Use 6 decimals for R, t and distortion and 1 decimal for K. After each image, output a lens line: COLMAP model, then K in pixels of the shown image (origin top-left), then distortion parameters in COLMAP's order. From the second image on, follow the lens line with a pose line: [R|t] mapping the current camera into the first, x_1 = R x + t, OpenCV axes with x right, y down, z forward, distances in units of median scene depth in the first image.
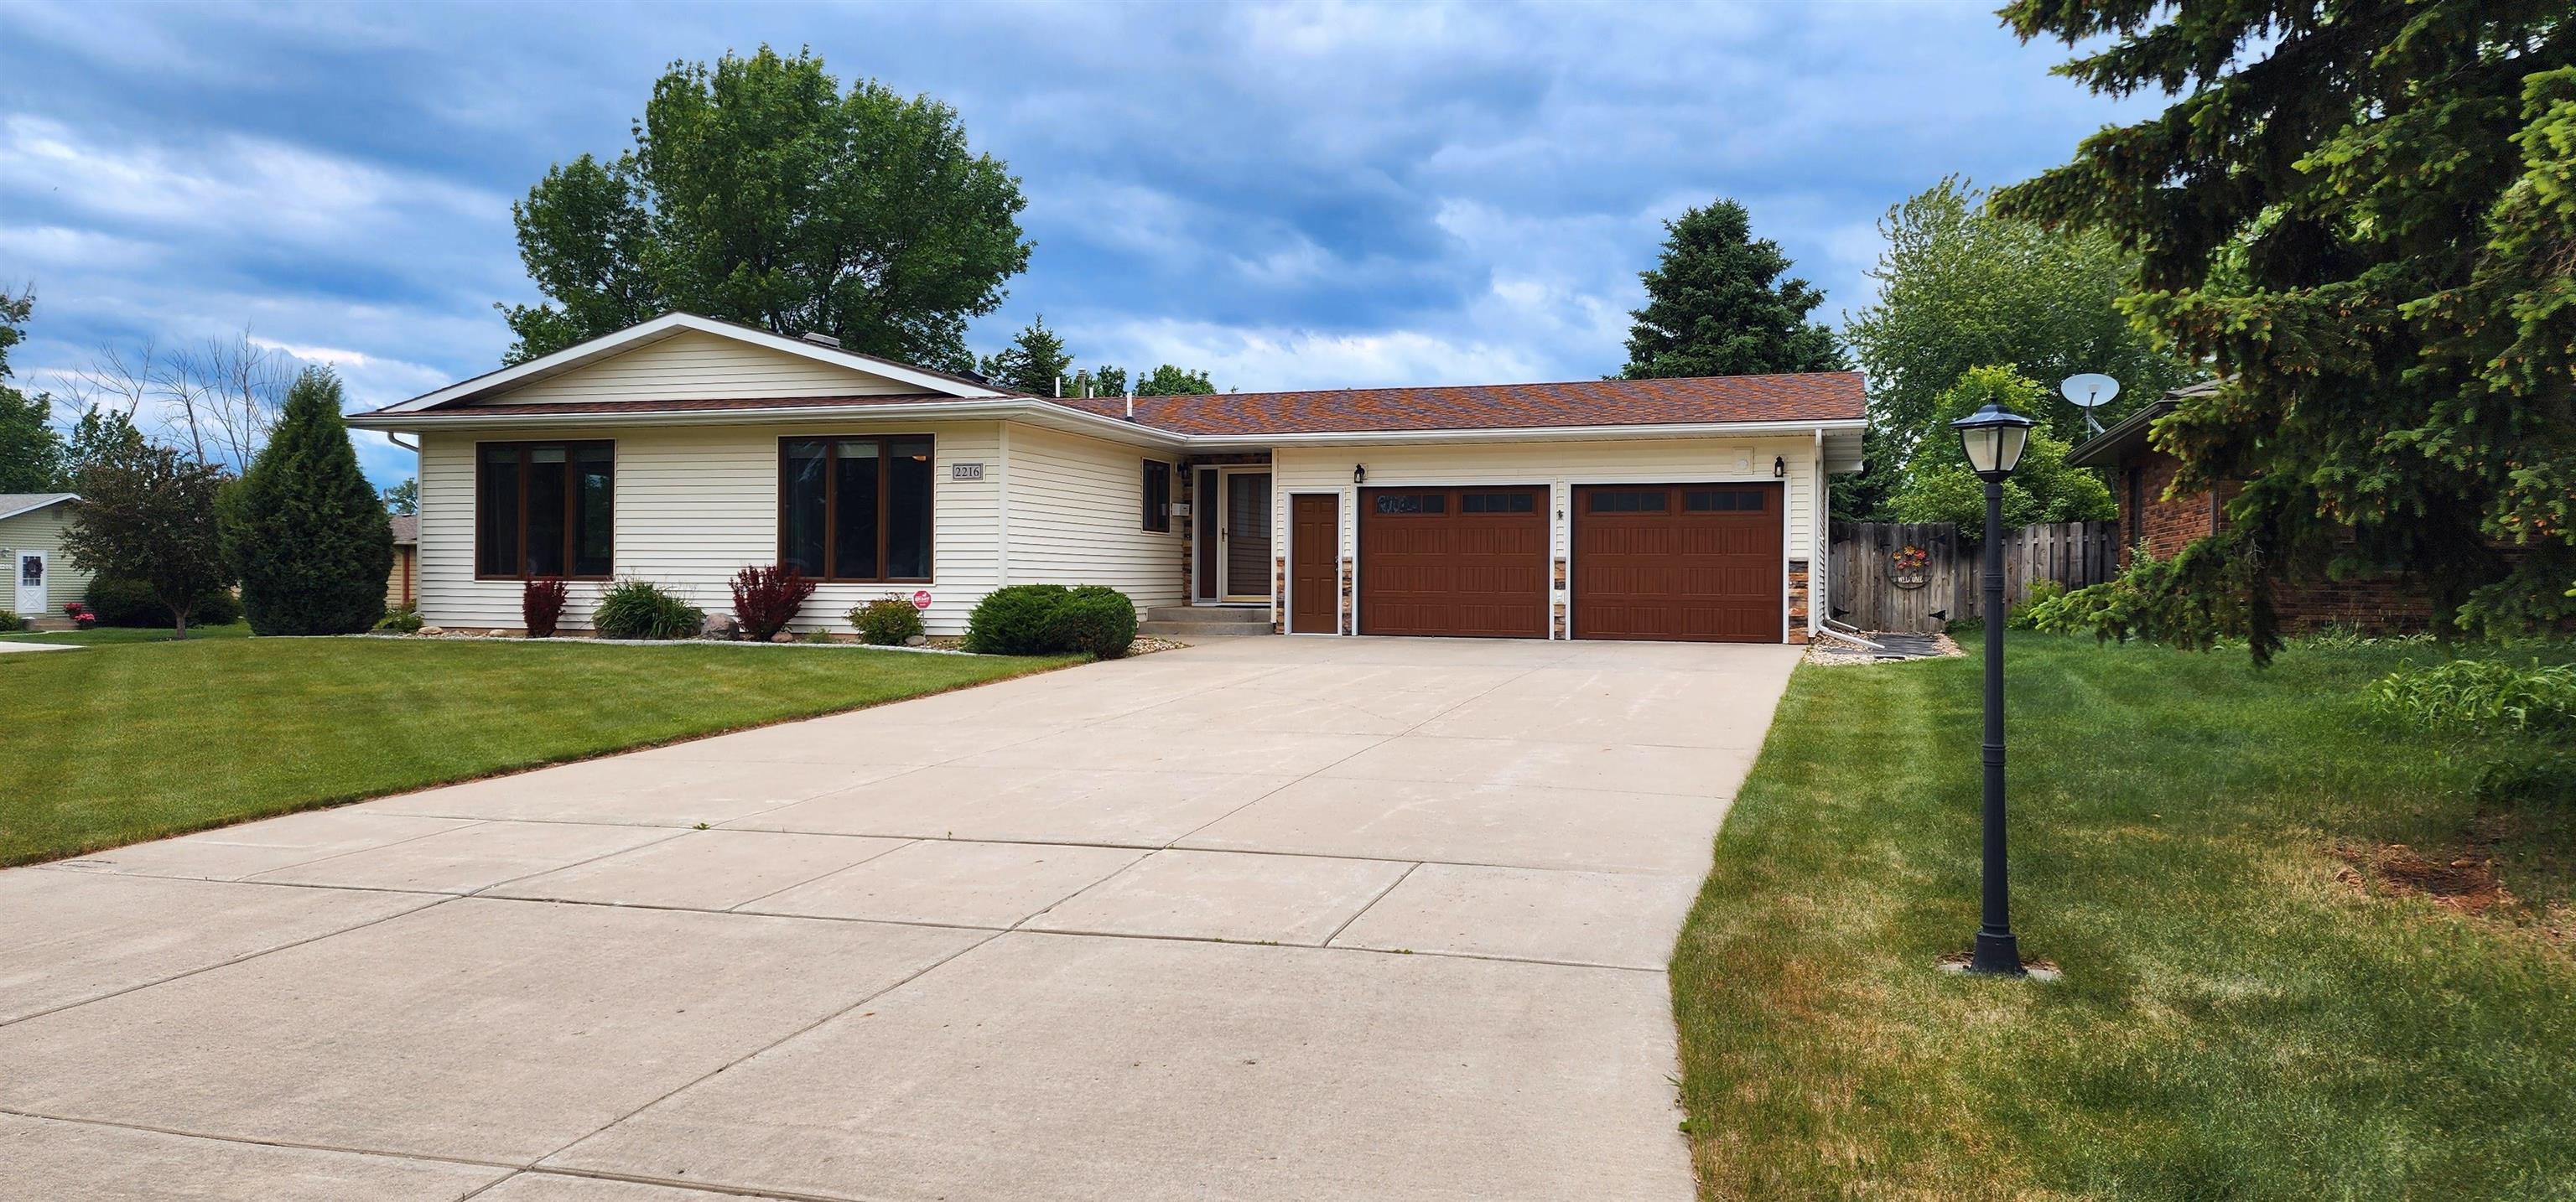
lens RADIAL K [[1728.7, 0, 1233.9], [0, 1728.7, 596.1], [0, 0, 1]] dist [0.177482, -0.418018]
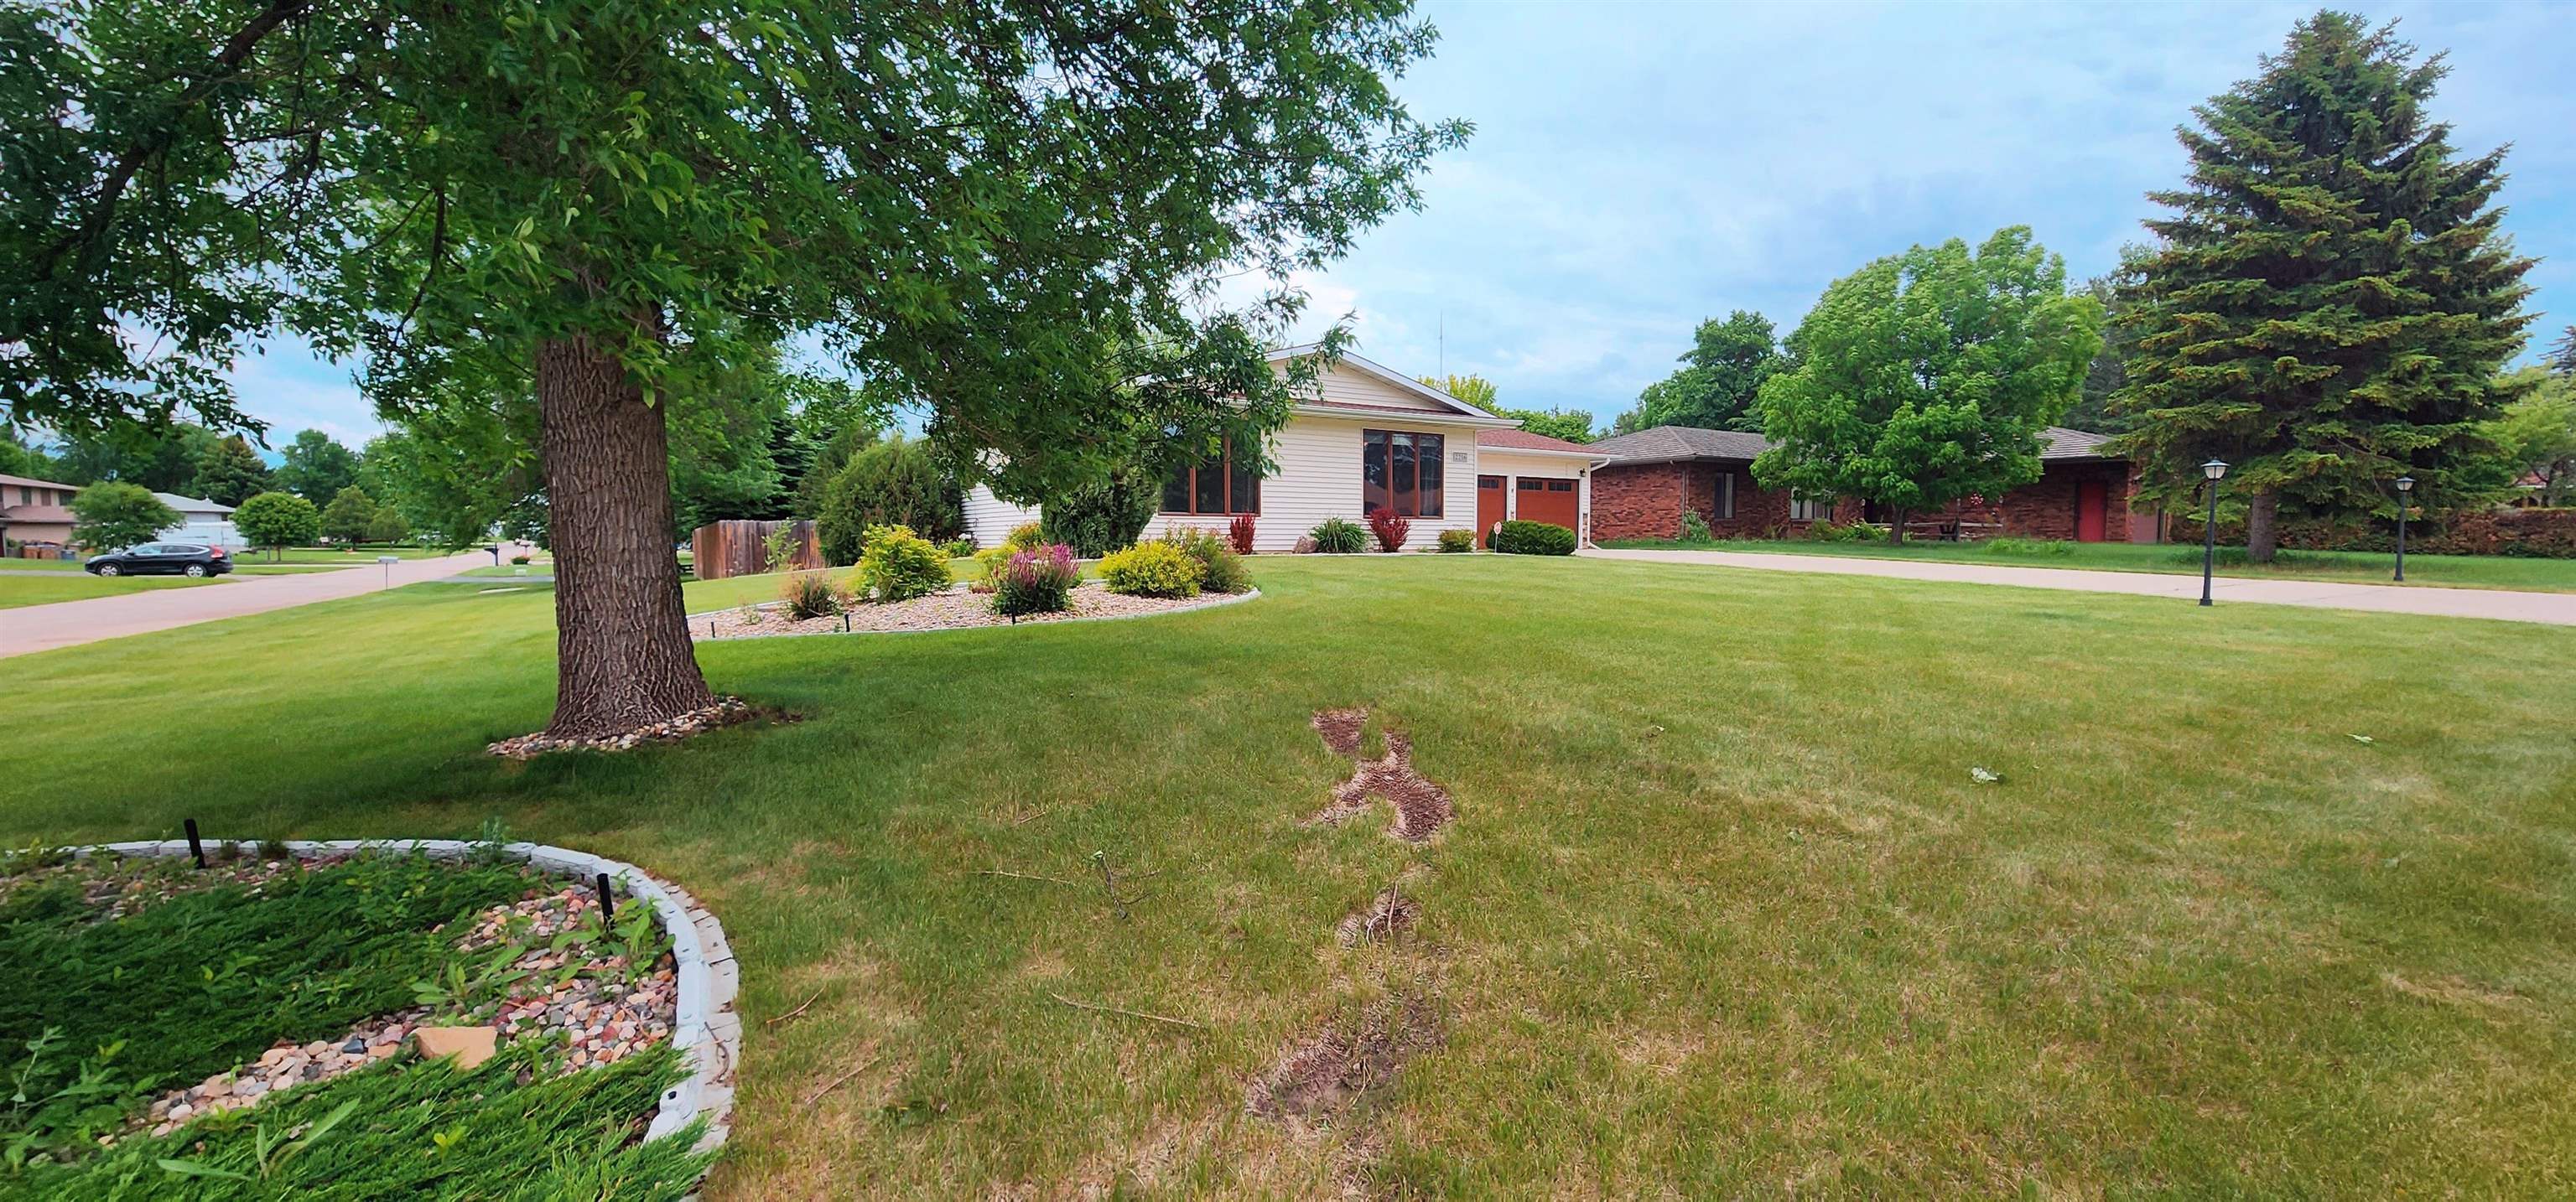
lens RADIAL K [[1052.8, 0, 1298.0], [0, 1052.8, 608.5], [0, 0, 1]] dist [-0.001964, 0.002660]
pose [[0.622160, -0.058236, 0.780721, -0.981036], [0.009920, 0.997736, 0.066518, 0.008793], [-0.782827, -0.033640, 0.621329, 0.403952]]
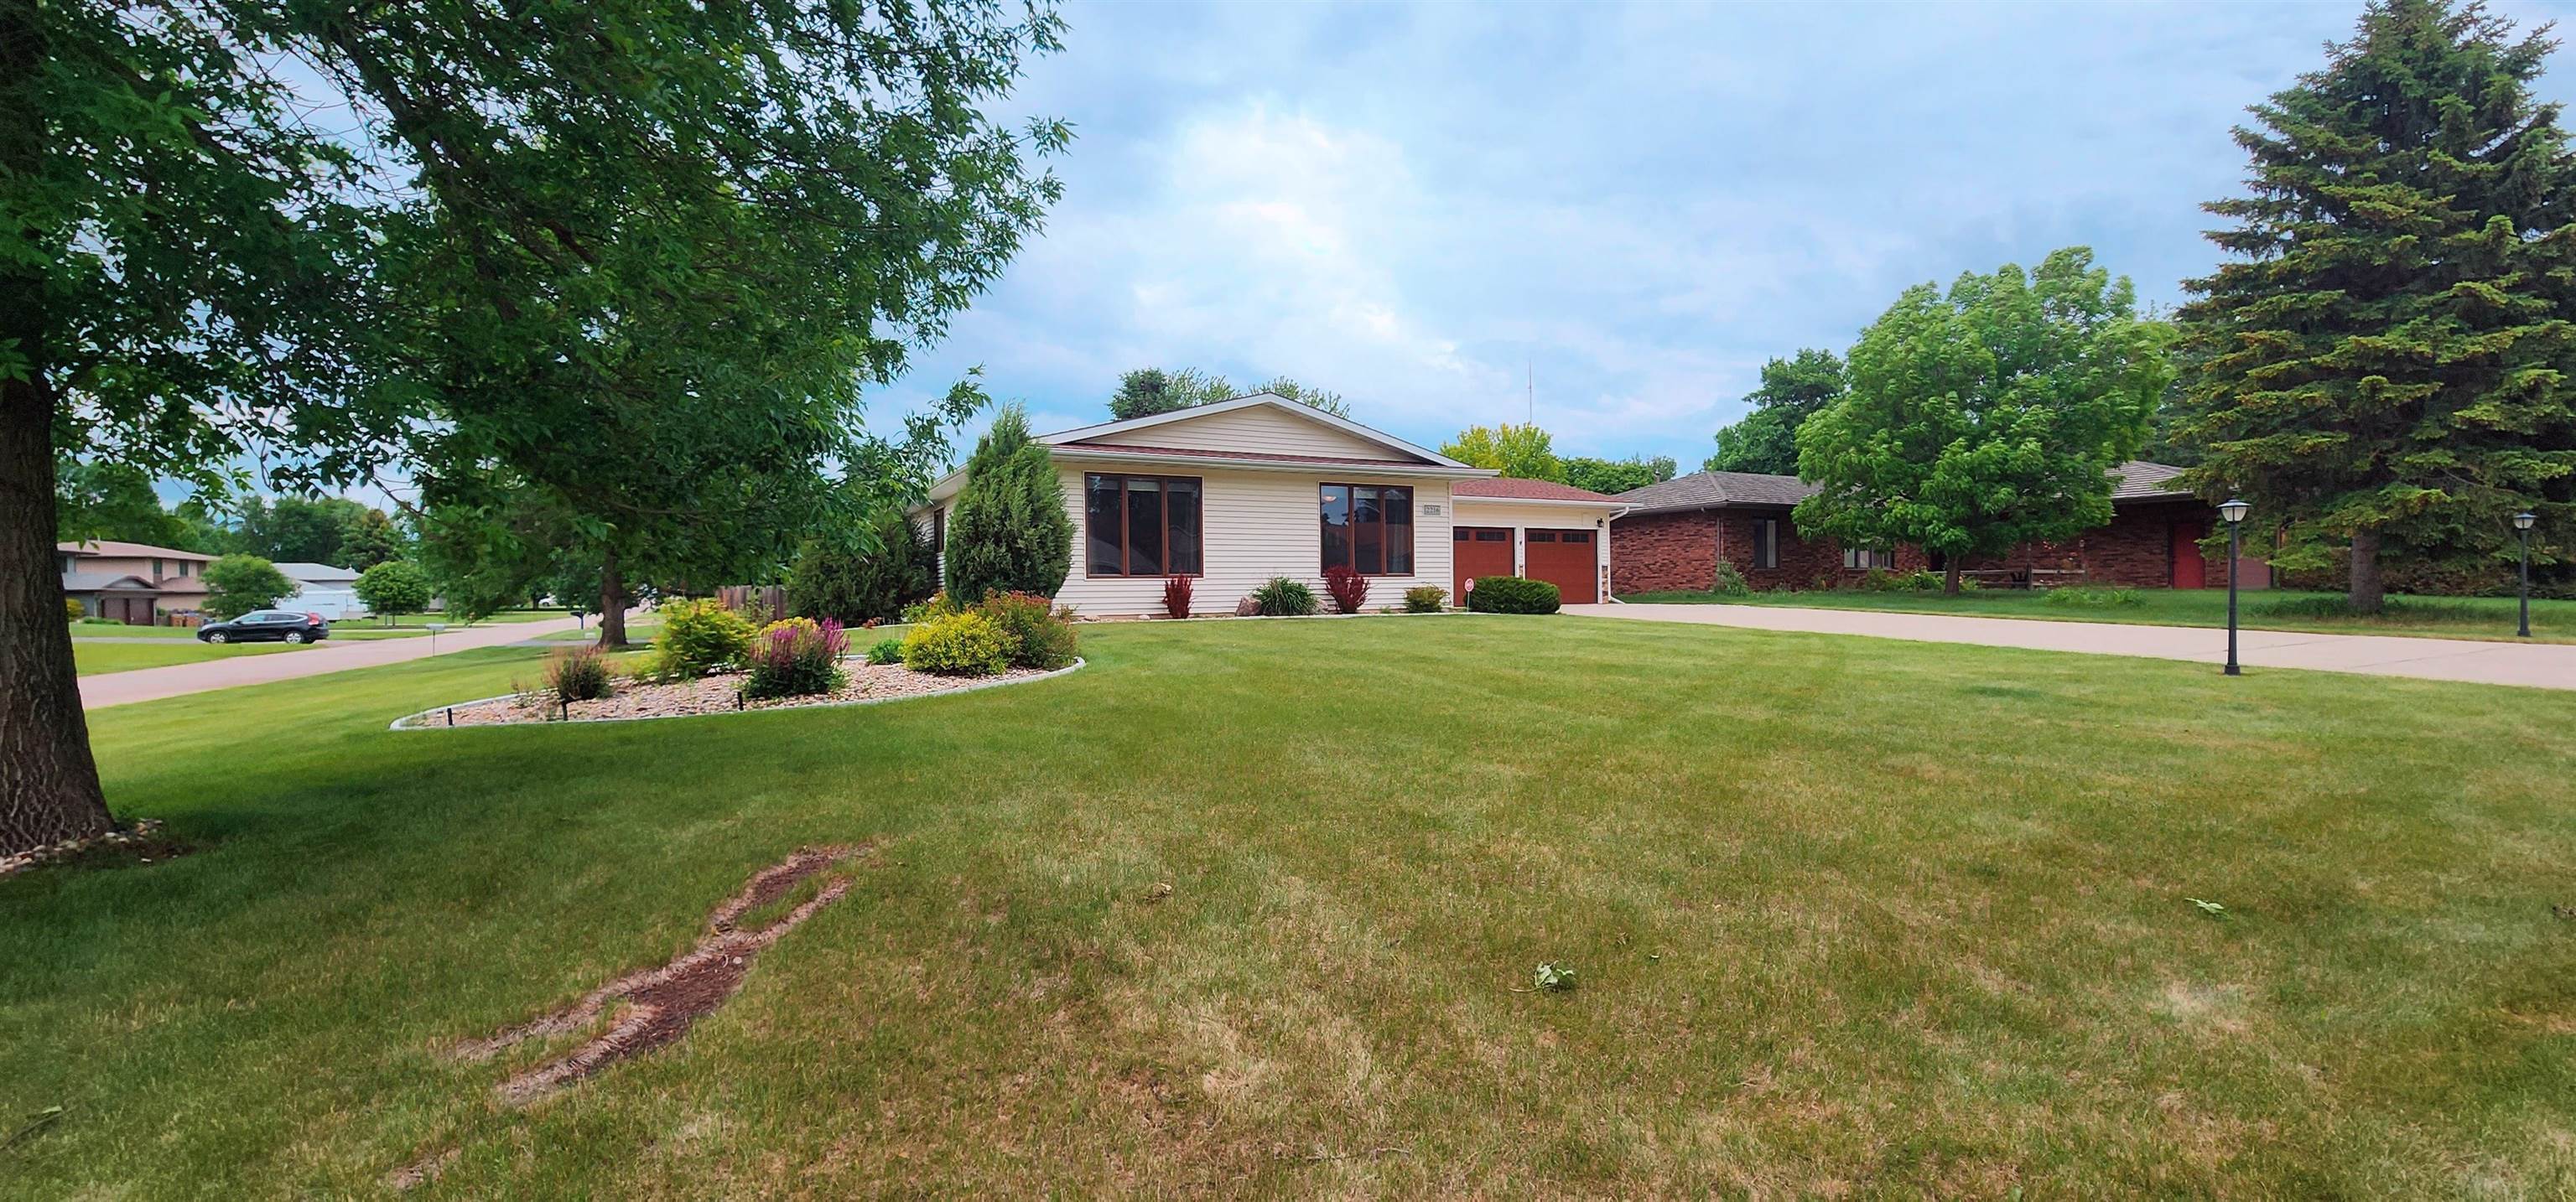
lens RADIAL K [[1052.8, 0, 1298.0], [0, 1052.8, 608.5], [0, 0, 1]] dist [-0.001964, 0.002660]
pose [[0.688166, -0.026613, 0.725065, -0.866532], [0.022425, 0.999630, 0.015407, 0.004150], [-0.725207, 0.005657, 0.688508, 0.353217]]
